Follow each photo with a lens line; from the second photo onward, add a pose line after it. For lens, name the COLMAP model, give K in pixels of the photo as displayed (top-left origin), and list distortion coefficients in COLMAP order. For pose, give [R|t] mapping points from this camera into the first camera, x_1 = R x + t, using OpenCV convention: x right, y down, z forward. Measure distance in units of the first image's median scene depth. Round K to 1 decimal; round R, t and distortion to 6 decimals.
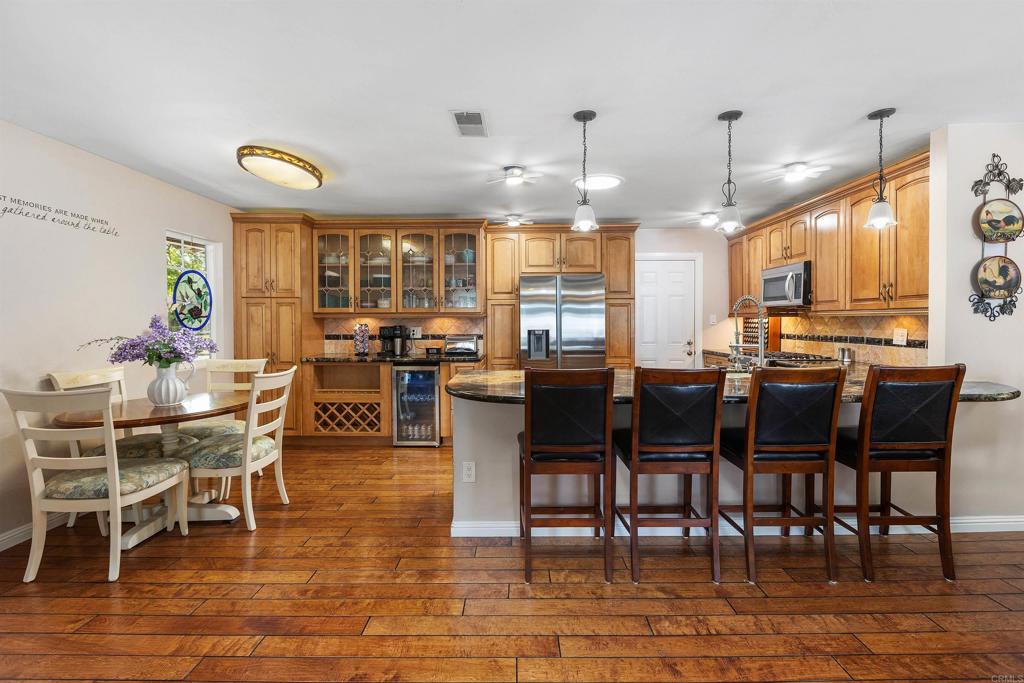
lens RADIAL K [[484.0, 0, 511.2], [0, 484.0, 324.5], [0, 0, 1]] dist [0.008410, 0.000671]
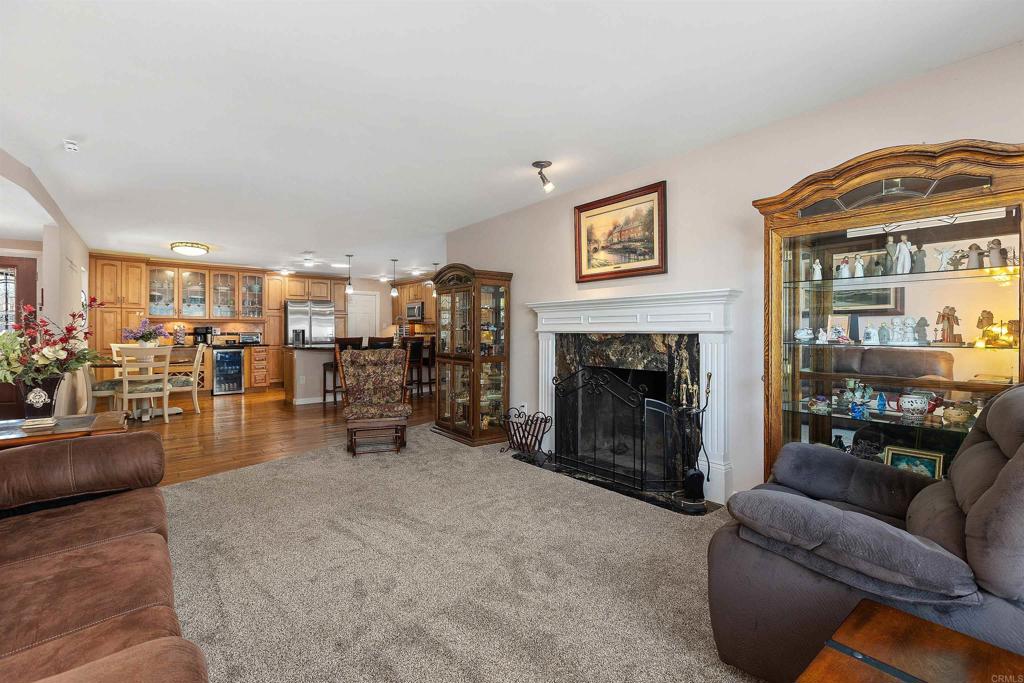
lens RADIAL K [[454.8, 0, 507.0], [0, 454.8, 323.4], [0, 0, 1]] dist [-0.000008, -0.000822]
pose [[0.779146, 0.015354, 0.626655, -0.485874], [0.003159, 0.999591, -0.028420, 0.045551], [-0.626835, 0.024123, 0.778779, -1.029993]]
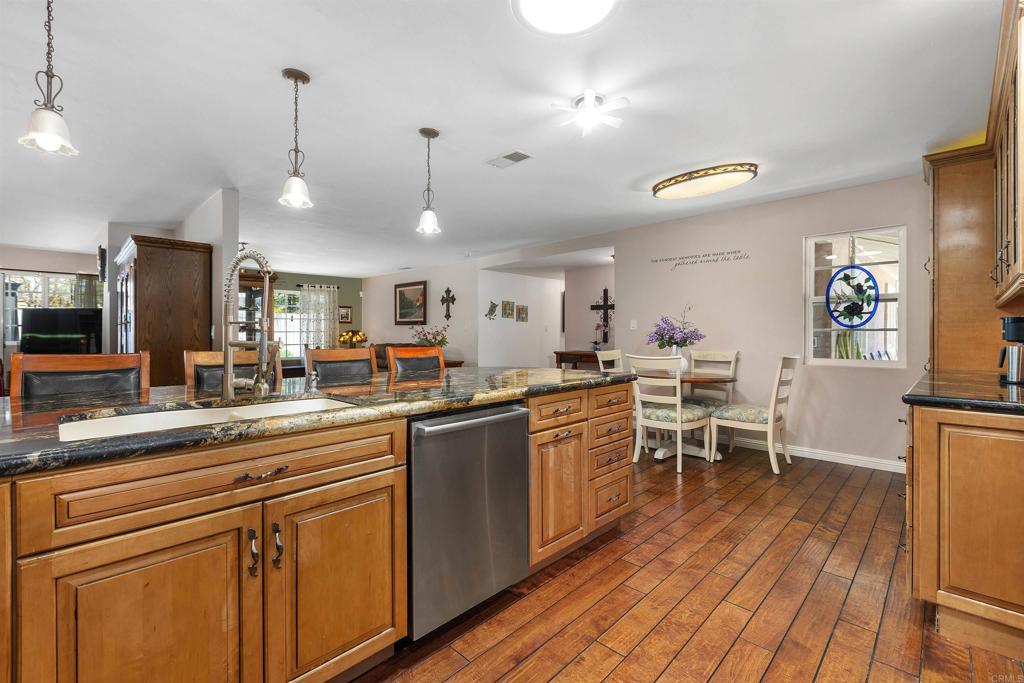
lens RADIAL K [[454.8, 0, 514.5], [0, 454.8, 333.2], [0, 0, 1]] dist [-0.000008, -0.000822]
pose [[-0.698171, 0.007609, -0.715891, 0.463312], [-0.003854, 0.999889, 0.014386, 0.012868], [0.715921, 0.012803, -0.698064, 1.128258]]
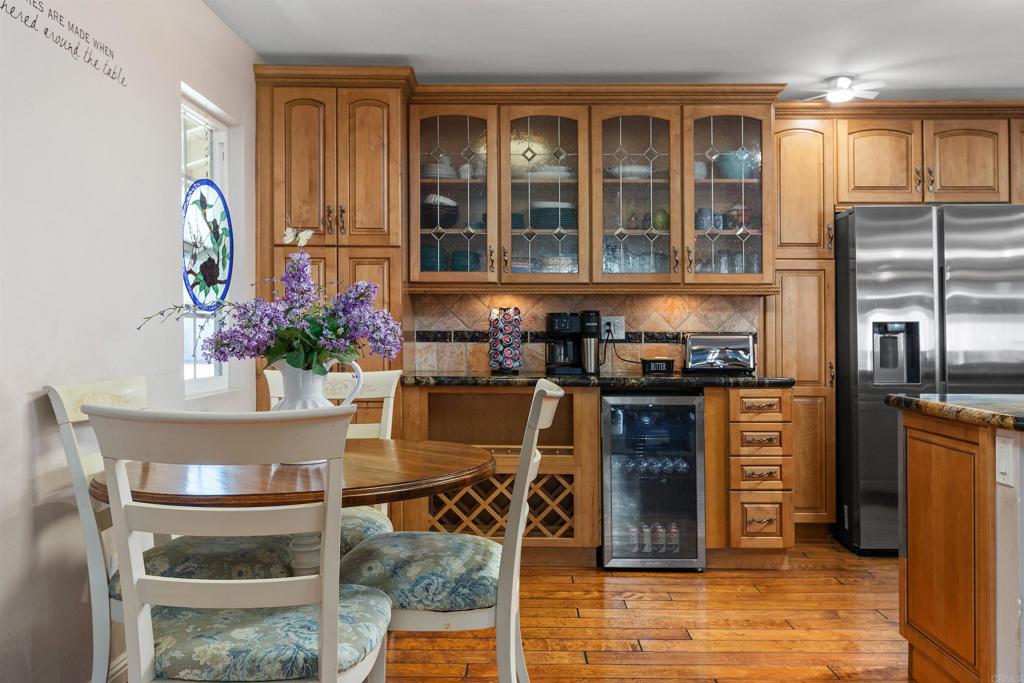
lens RADIAL K [[930.0, 0, 526.1], [0, 930.0, 327.1], [0, 0, 1]] dist [0.011988, 0.000000]
pose [[0.999937, 0.007785, 0.008146, -0.352039], [-0.007638, 0.999812, -0.017840, 0.040189], [-0.008284, 0.017777, 0.999808, 0.117406]]
